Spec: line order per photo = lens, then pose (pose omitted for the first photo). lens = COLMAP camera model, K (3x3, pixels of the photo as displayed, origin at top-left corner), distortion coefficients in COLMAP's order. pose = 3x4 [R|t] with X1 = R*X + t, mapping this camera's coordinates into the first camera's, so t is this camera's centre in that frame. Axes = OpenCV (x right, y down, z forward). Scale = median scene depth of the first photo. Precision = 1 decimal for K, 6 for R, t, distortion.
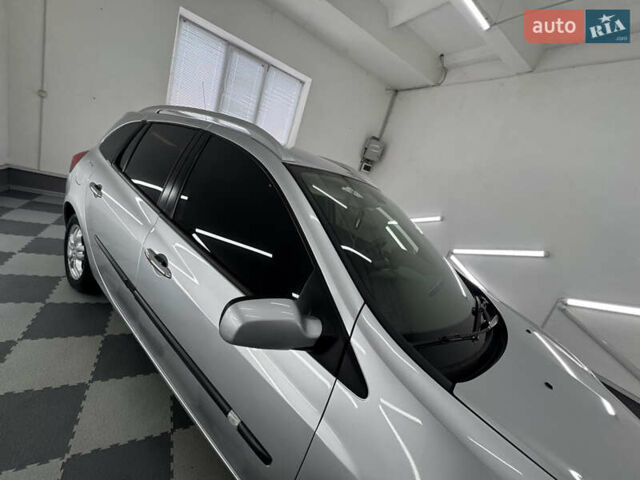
lens RADIAL K [[255.3, 0, 320.0], [0, 255.3, 240.0], [0, 0, 1]] dist [-0.004649, 0.000650]
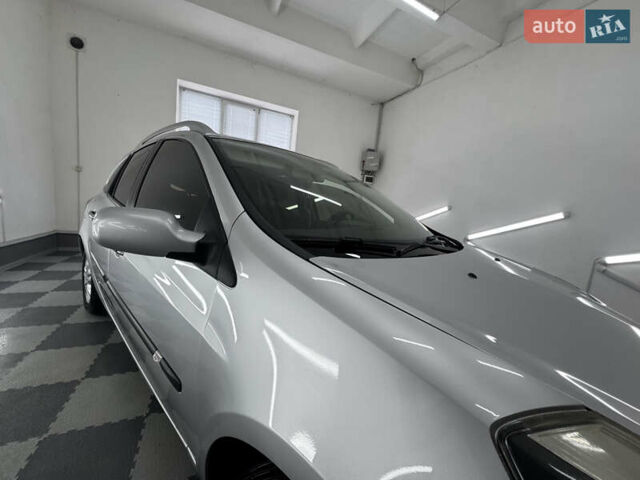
lens RADIAL K [[255.3, 0, 320.0], [0, 255.3, 240.0], [0, 0, 1]] dist [-0.004649, 0.000650]
pose [[0.975833, -0.180732, -0.122828, 0.147399], [0.161998, 0.975563, -0.148436, 0.143406], [0.146654, 0.124951, 0.981264, 0.008384]]
